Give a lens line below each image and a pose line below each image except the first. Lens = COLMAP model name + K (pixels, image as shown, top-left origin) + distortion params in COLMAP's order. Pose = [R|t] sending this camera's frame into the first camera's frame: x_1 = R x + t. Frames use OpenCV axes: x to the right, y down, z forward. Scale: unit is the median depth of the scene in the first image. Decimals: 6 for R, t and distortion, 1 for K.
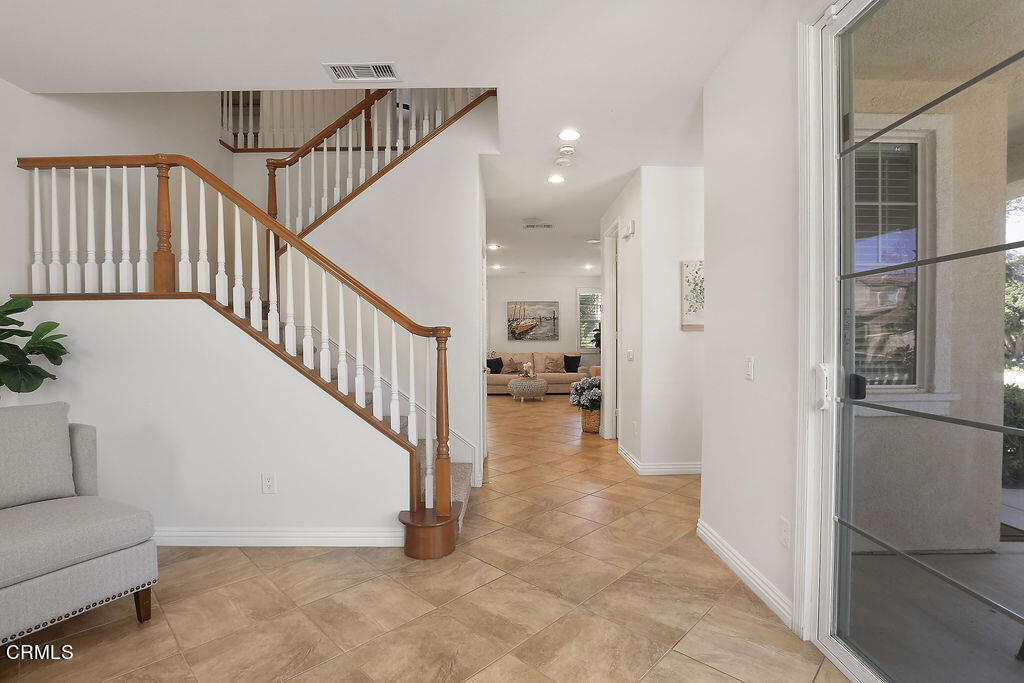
lens RADIAL K [[485.1, 0, 500.3], [0, 485.1, 349.3], [0, 0, 1]] dist [-0.041461, 0.011511]
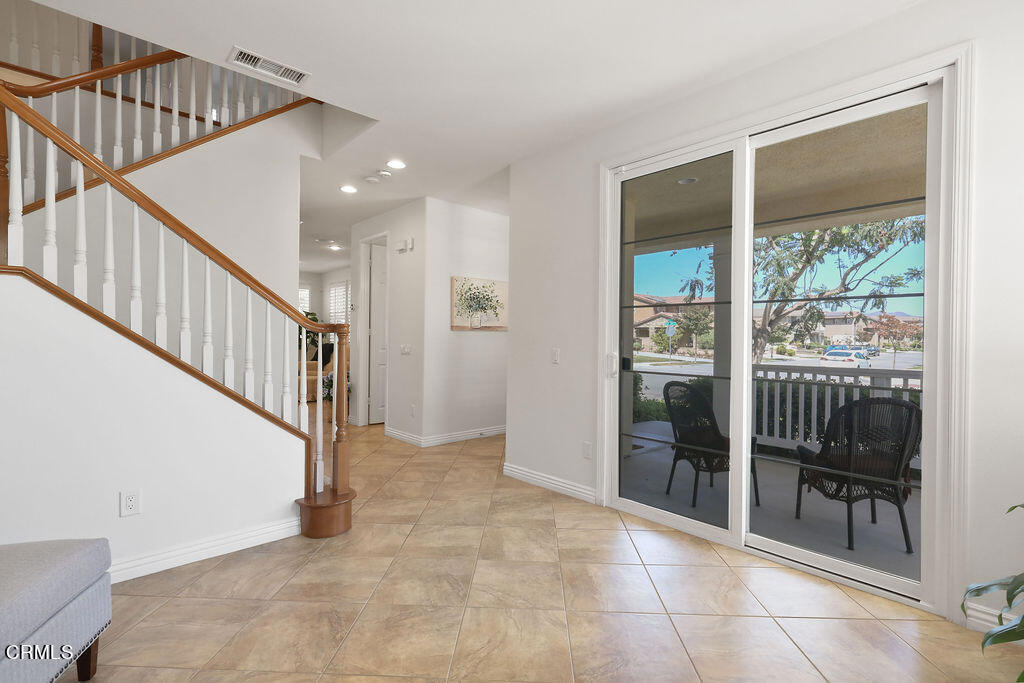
lens RADIAL K [[485.1, 0, 507.2], [0, 485.1, 341.3], [0, 0, 1]] dist [-0.041461, 0.011511]
pose [[0.726336, 0.009453, 0.687275, -0.564967], [-0.003729, 0.999945, -0.009813, 0.003347], [-0.687330, 0.004564, 0.726331, -0.056964]]
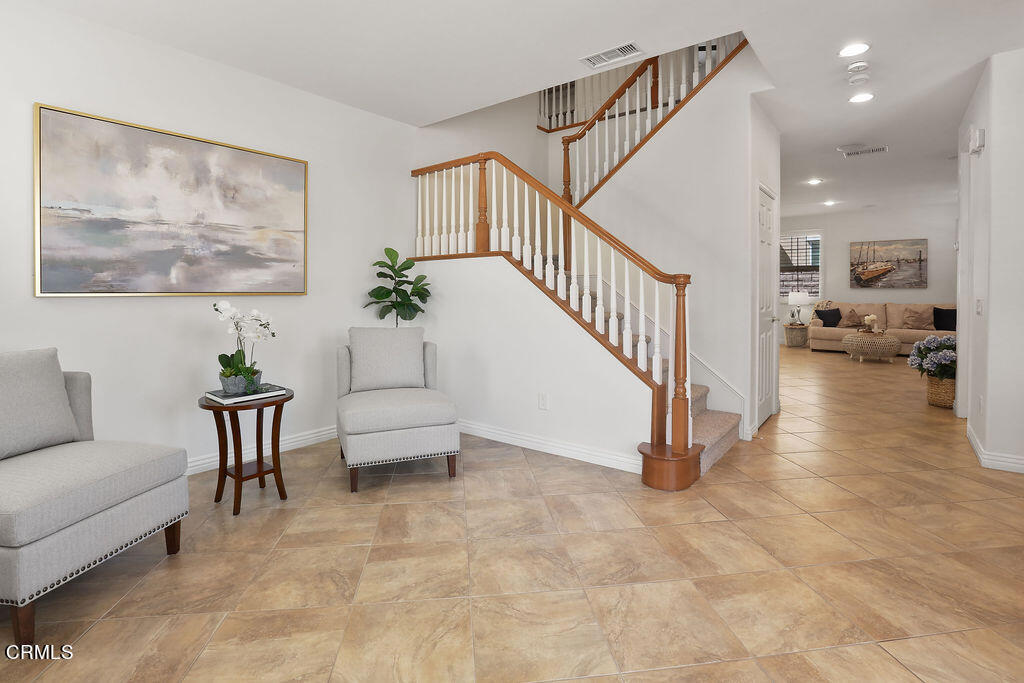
lens RADIAL K [[485.1, 0, 503.8], [0, 485.1, 295.8], [0, 0, 1]] dist [-0.041461, 0.011511]
pose [[0.782154, 0.011577, -0.622977, 0.221326], [-0.012929, 0.999914, 0.002349, 0.002026], [0.622951, 0.006217, 0.782236, -0.060868]]
